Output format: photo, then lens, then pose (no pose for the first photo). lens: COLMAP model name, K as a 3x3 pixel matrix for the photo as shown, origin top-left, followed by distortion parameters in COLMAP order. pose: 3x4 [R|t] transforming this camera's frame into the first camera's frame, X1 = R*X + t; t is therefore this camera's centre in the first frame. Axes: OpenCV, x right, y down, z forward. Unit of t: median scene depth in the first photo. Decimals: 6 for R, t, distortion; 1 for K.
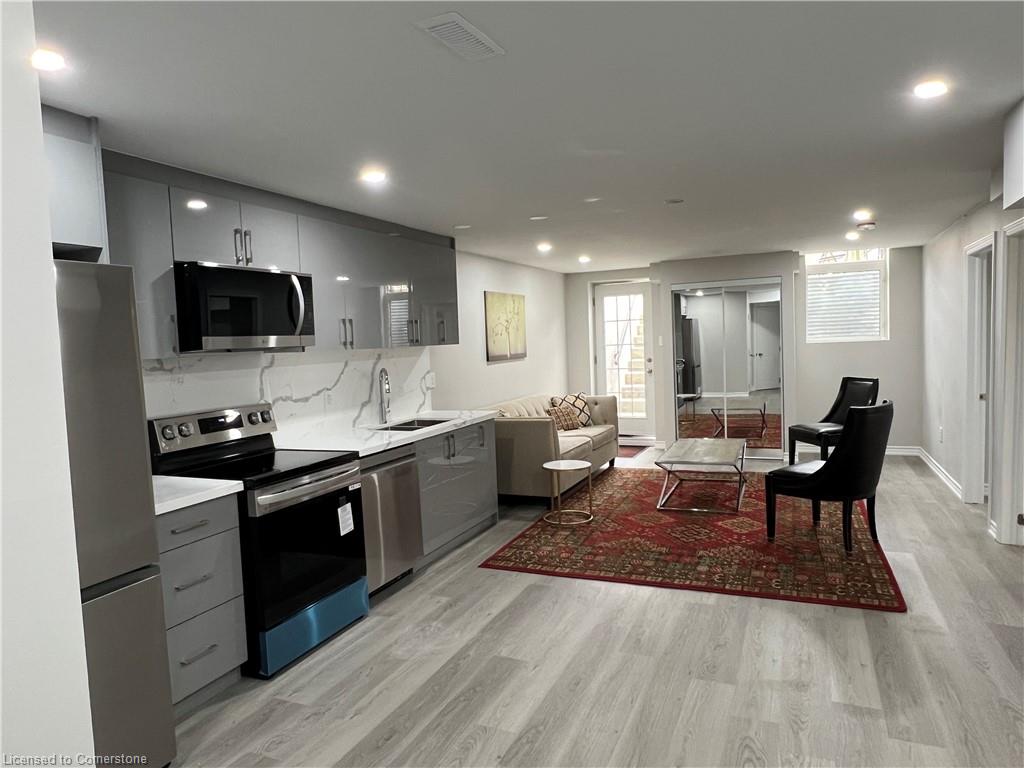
lens RADIAL K [[657.8, 0, 509.4], [0, 657.8, 386.2], [0, 0, 1]] dist [0.000308, -0.004997]
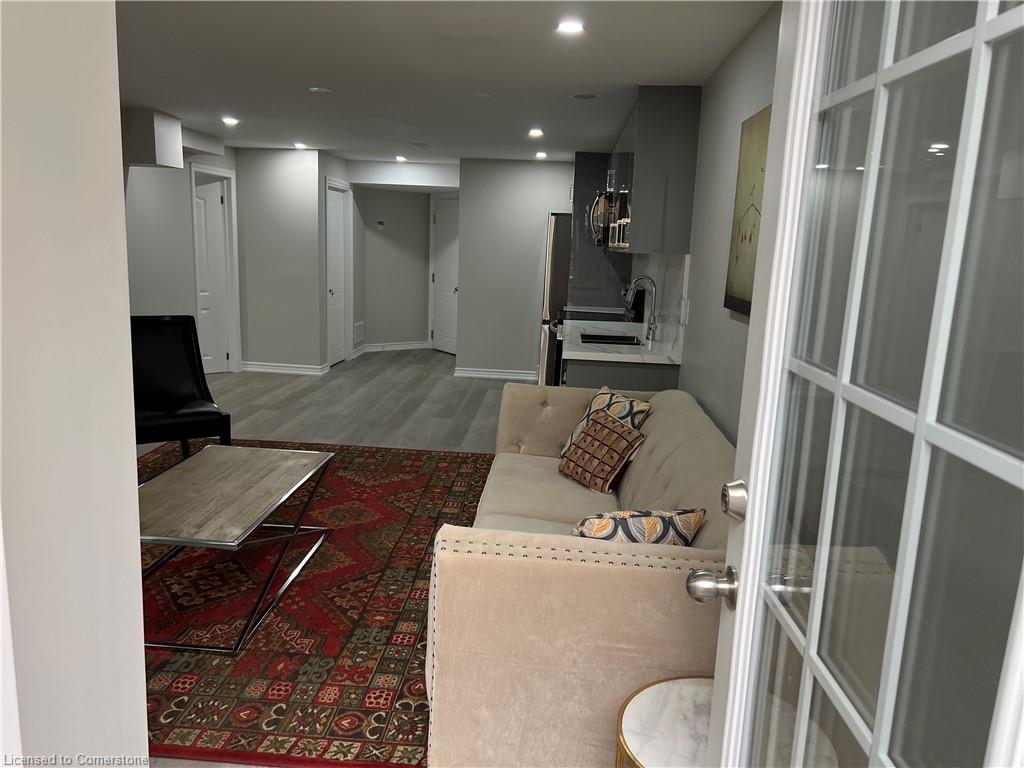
lens RADIAL K [[771.7, 0, 512.0], [0, 771.7, 384.0], [0, 0, 1]] dist [0.059757, -0.068812]
pose [[-0.938314, 0.067535, -0.339124, 0.371736], [-0.025081, 0.964865, 0.261545, -0.165824], [0.344872, 0.253917, -0.903653, 2.048241]]
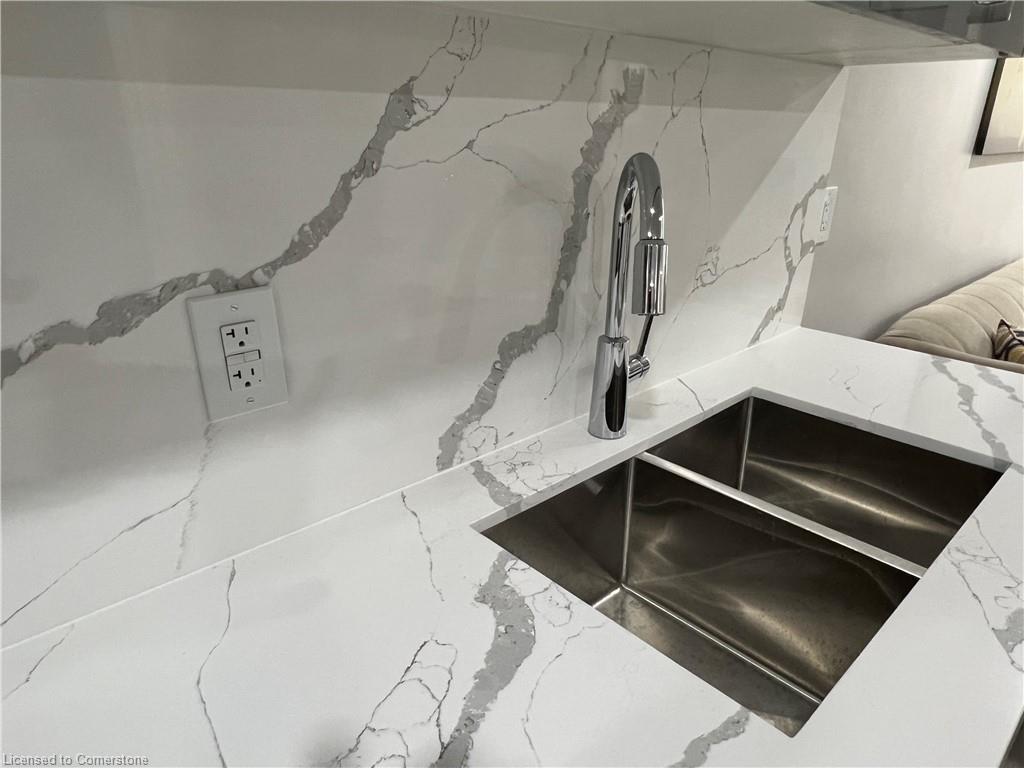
lens RADIAL K [[657.8, 0, 509.4], [0, 657.8, 386.2], [0, 0, 1]] dist [0.000308, -0.004997]
pose [[0.916988, 0.189390, -0.351091, -0.160756], [-0.073702, 0.945396, 0.317482, -0.023236], [0.392048, -0.265251, 0.880875, 0.868376]]
